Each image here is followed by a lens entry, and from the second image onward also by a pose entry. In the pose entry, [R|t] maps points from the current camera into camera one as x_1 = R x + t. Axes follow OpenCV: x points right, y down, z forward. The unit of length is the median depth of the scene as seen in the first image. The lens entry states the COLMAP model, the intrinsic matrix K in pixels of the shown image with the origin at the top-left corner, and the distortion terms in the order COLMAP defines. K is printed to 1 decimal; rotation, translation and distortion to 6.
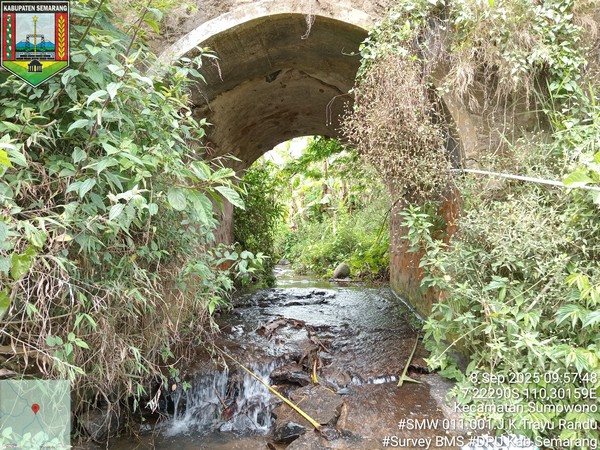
lens RADIAL K [[449.1, 0, 299.0], [0, 449.1, 227.8], [0, 0, 1]] dist [0.000957, -0.023074]
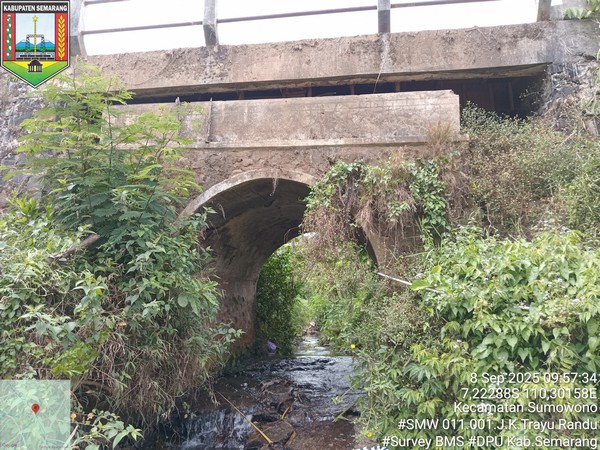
lens RADIAL K [[449.1, 0, 302.4], [0, 449.1, 224.2], [0, 0, 1]] dist [0.000957, -0.023074]
pose [[0.992329, -0.027380, -0.120557, 0.359542], [0.007475, 0.986670, -0.162560, -0.056403], [0.123401, 0.160412, 0.979306, -0.641454]]
